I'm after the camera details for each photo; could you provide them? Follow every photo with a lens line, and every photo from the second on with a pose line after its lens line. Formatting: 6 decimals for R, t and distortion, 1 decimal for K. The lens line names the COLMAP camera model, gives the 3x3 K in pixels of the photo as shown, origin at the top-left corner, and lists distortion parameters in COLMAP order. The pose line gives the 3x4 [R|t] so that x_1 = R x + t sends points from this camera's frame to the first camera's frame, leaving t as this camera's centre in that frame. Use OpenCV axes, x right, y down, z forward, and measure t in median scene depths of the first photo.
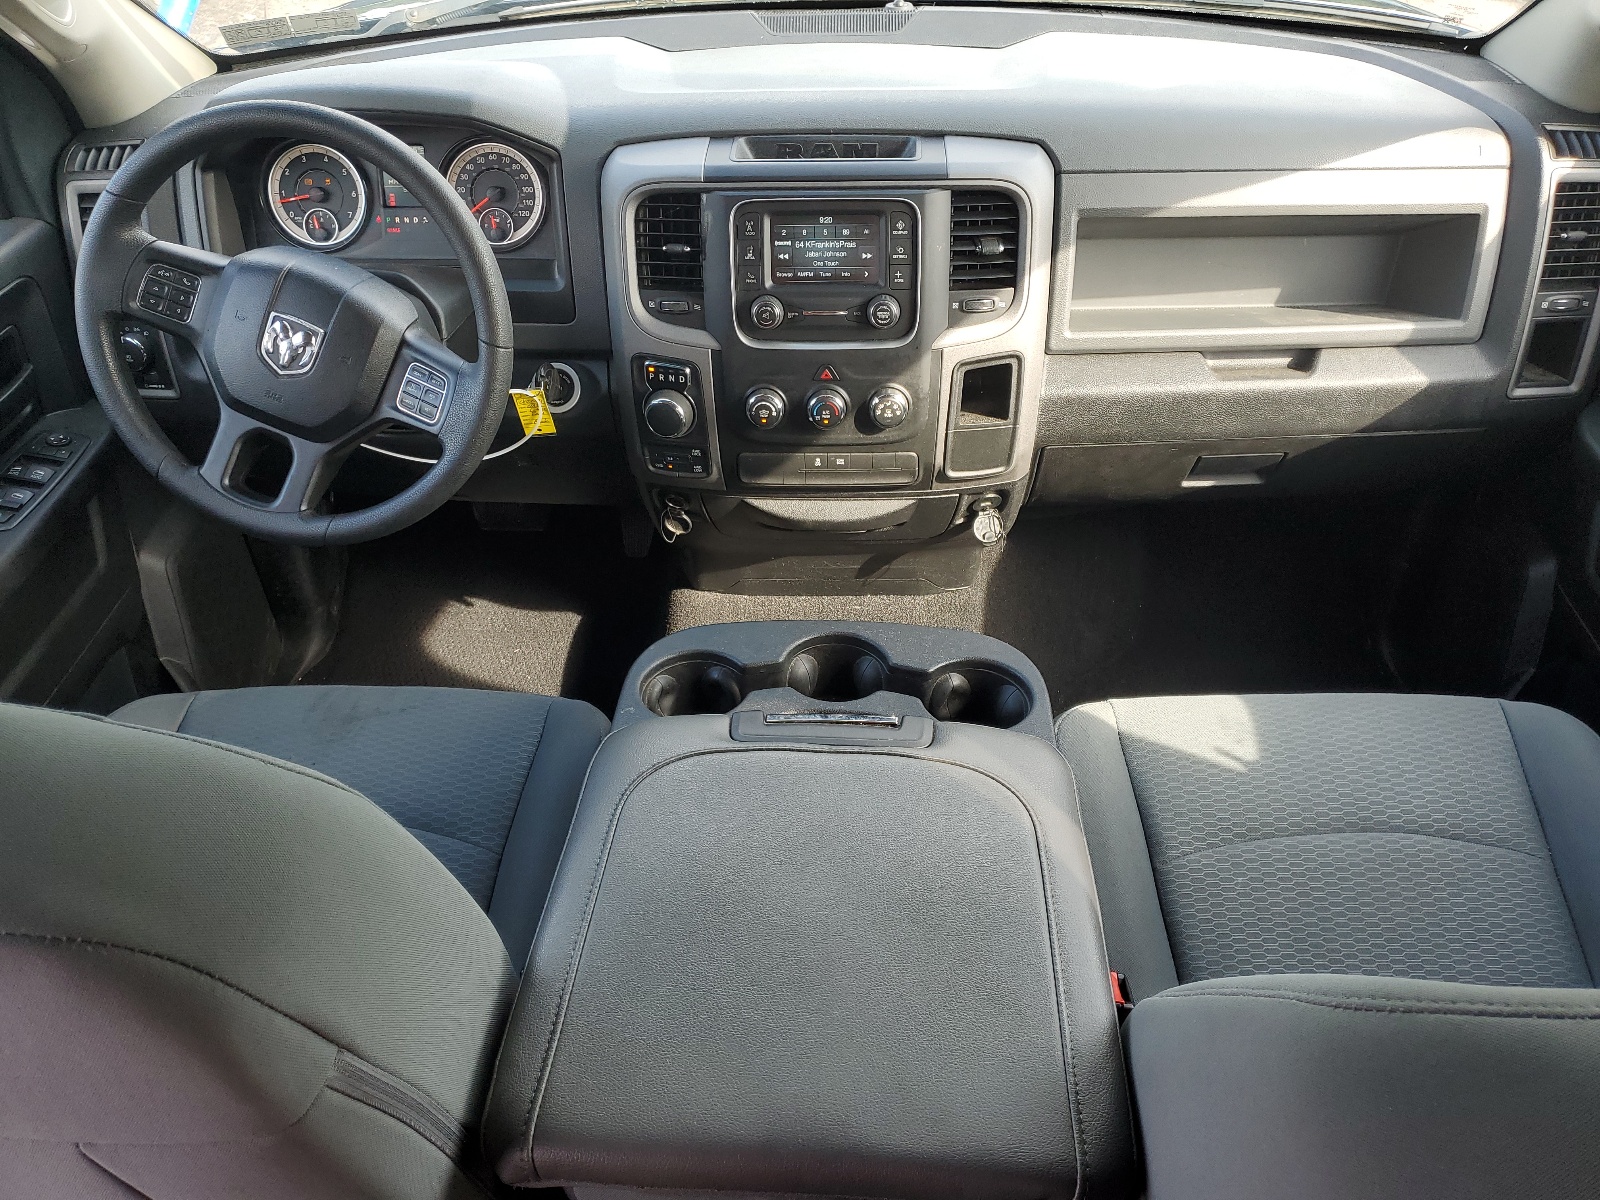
lens RADIAL K [[1214.5, 0, 797.4], [0, 1214.5, 600.6], [0, 0, 1]] dist [-0.006832, -0.000708]
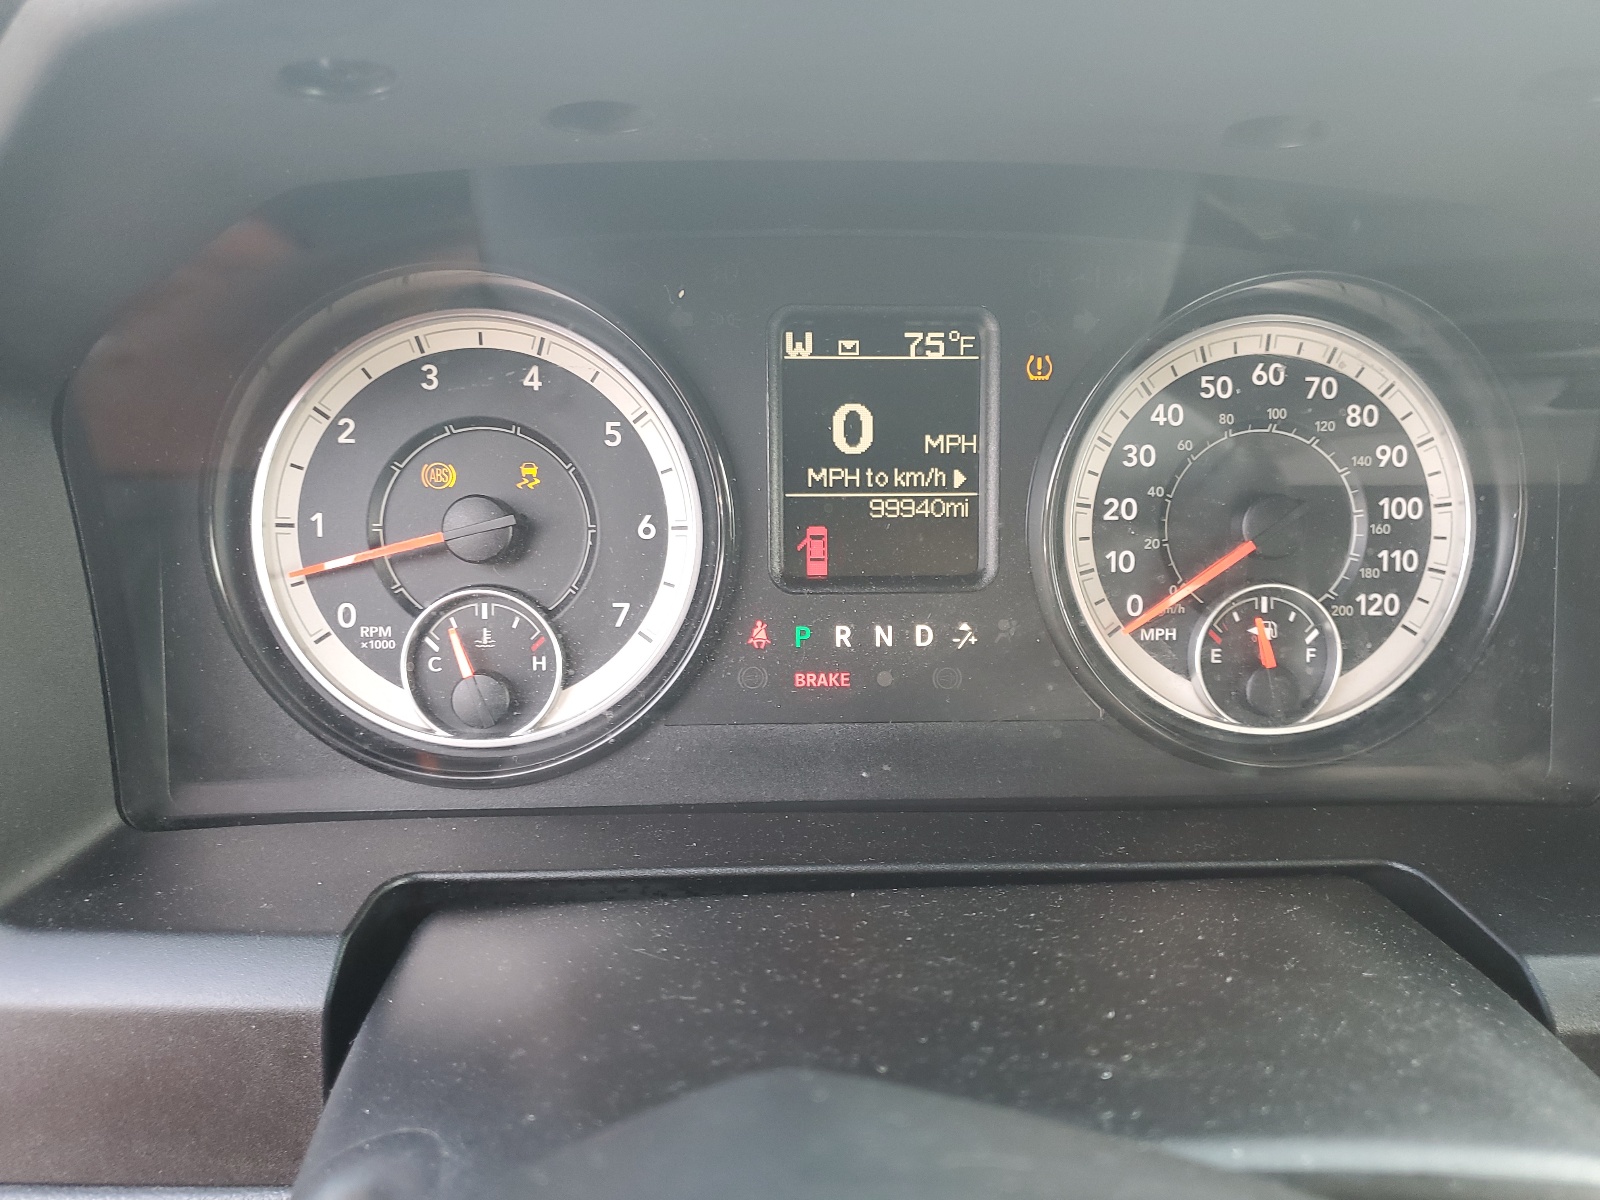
lens RADIAL K [[1214.5, 0, 802.0], [0, 1214.5, 600.8], [0, 0, 1]] dist [-0.006832, -0.000708]
pose [[0.994736, -0.009282, 0.102050, -0.360346], [0.037419, 0.960020, -0.277418, -0.258774], [-0.095395, 0.279776, 0.955314, 0.786581]]
